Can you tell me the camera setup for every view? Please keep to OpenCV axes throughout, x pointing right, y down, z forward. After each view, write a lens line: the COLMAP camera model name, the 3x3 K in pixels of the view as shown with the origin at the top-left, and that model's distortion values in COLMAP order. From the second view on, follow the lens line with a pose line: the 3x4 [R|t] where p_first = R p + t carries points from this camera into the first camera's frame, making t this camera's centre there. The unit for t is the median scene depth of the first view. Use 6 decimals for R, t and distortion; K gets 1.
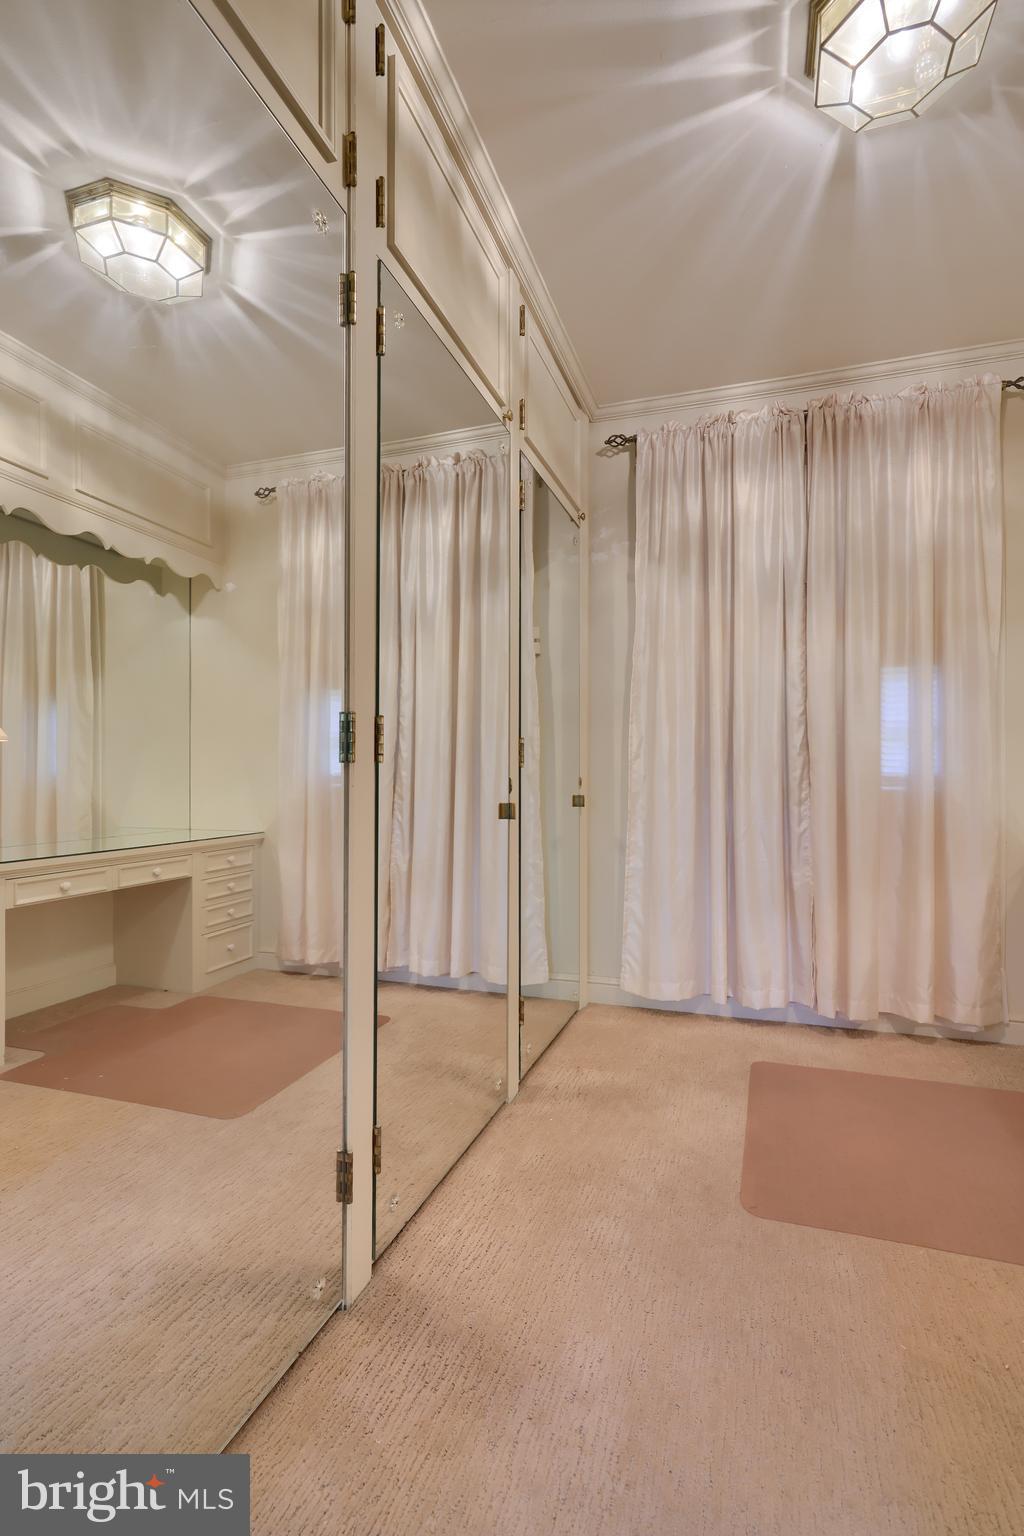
lens RADIAL K [[720.6, 0, 514.3], [0, 720.6, 769.4], [0, 0, 1]] dist [-0.003846, -0.000278]
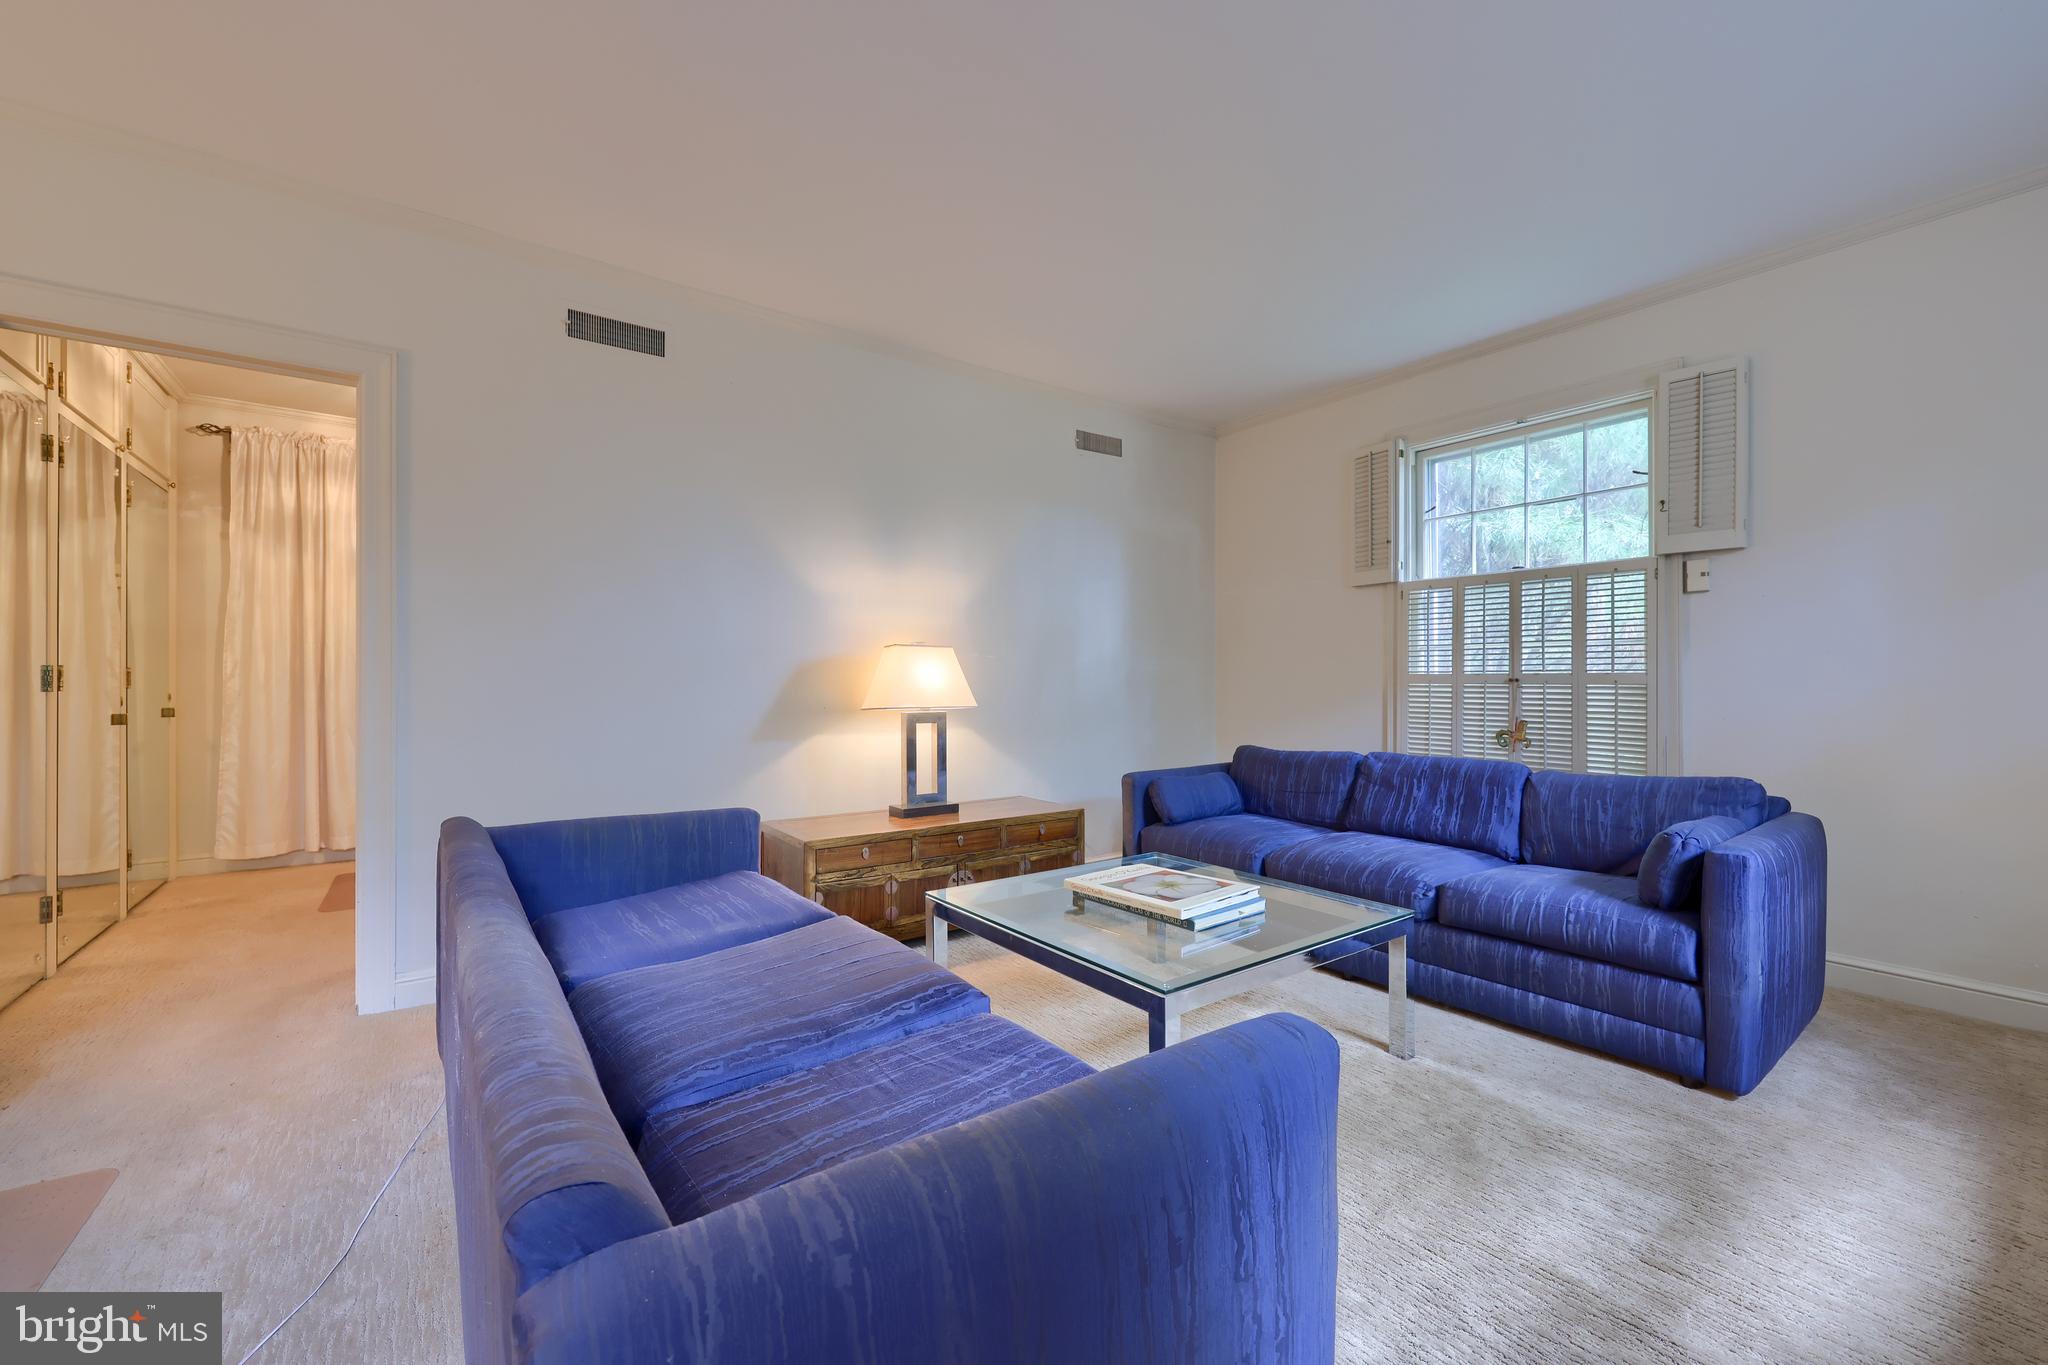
lens RADIAL K [[818.9, 0, 1030.7], [0, 818.9, 675.8], [0, 0, 1]] dist [-0.003111, -0.000180]
pose [[0.563178, -0.002876, 0.826331, -0.239344], [-0.002245, 0.999985, 0.005011, -0.030604], [-0.826333, -0.004677, 0.563163, -1.039072]]
